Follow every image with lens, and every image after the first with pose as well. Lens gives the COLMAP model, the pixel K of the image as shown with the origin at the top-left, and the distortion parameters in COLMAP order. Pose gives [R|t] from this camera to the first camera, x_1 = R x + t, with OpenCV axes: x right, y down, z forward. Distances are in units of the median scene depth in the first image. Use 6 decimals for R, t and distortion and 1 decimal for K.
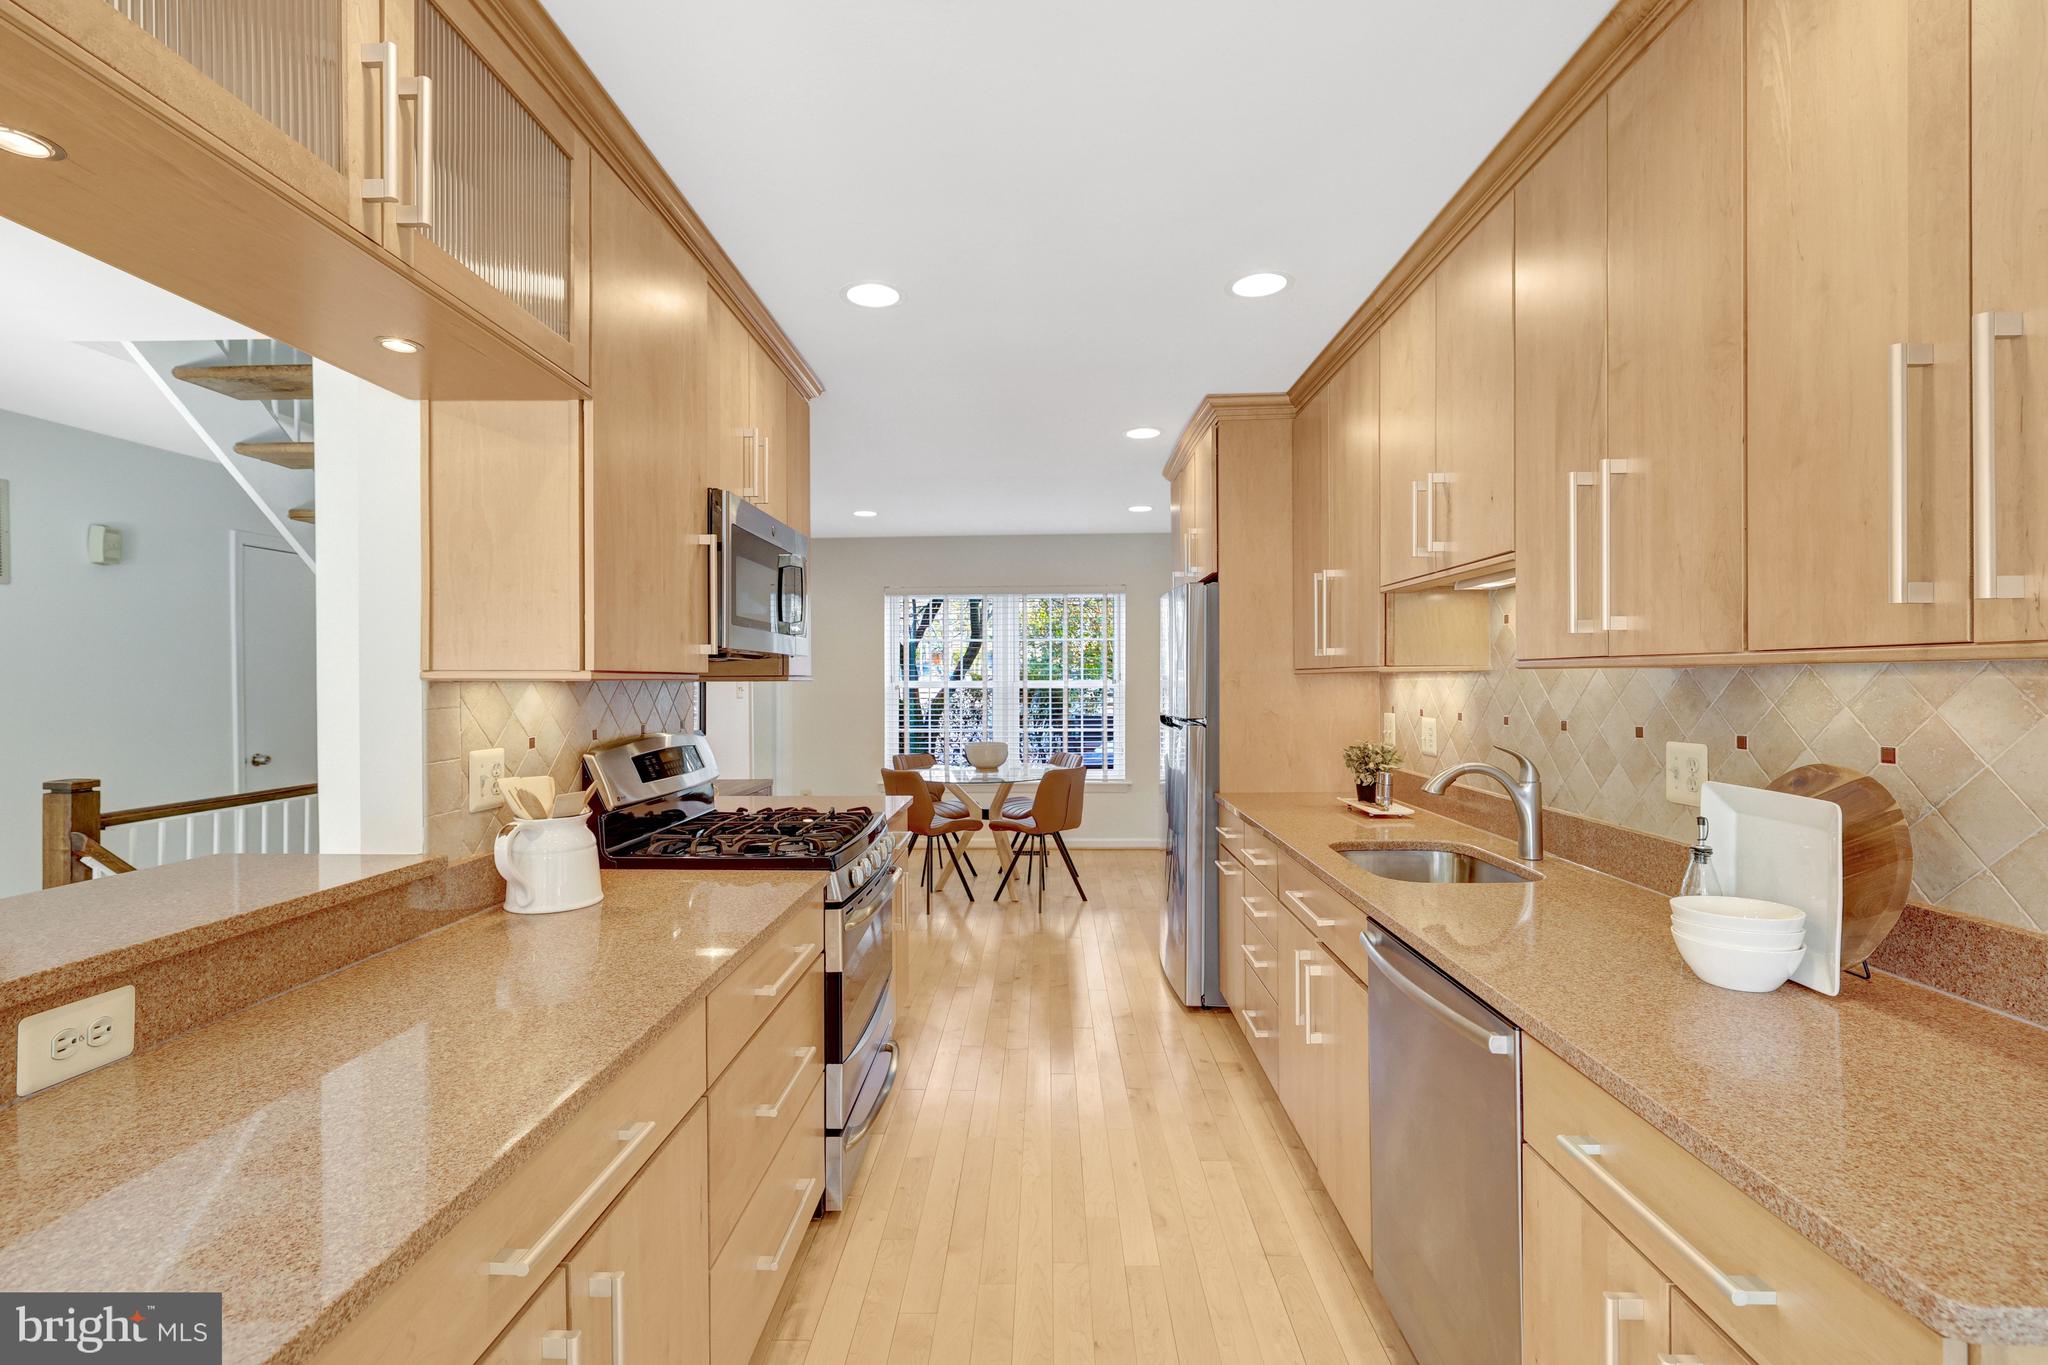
lens RADIAL K [[882.8, 0, 1029.8], [0, 882.8, 681.0], [0, 0, 1]] dist [-0.001745, -0.000324]
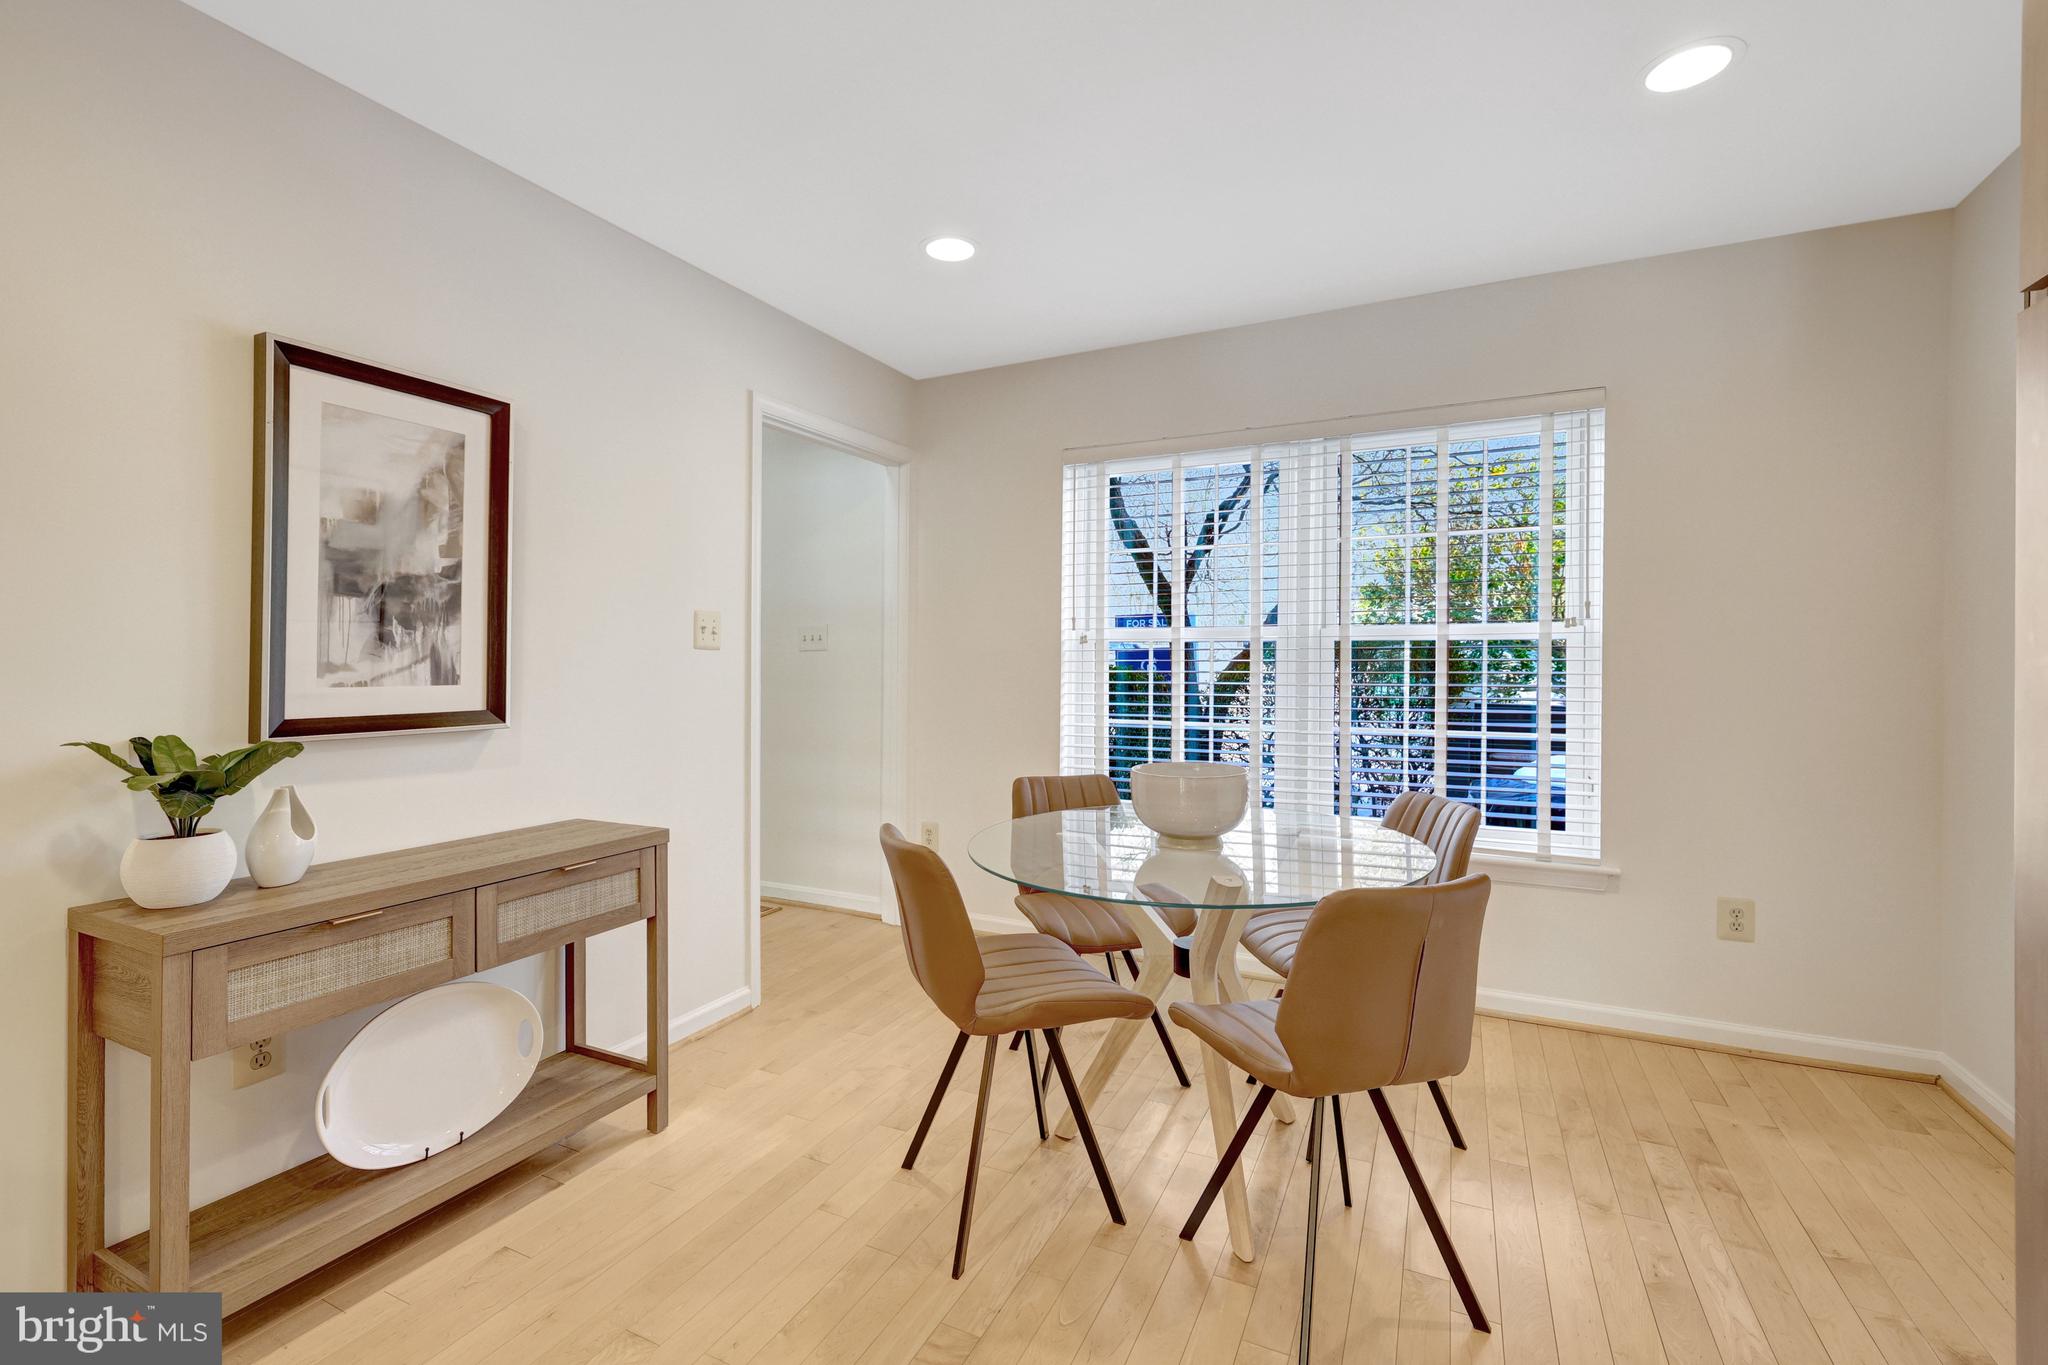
lens RADIAL K [[882.8, 0, 1023.6], [0, 882.8, 665.9], [0, 0, 1]] dist [-0.001745, -0.000324]
pose [[0.908519, 0.005483, -0.417807, 0.051859], [-0.005883, 0.999983, 0.000331, 0.033456], [0.417802, 0.002157, 0.908536, 0.764781]]
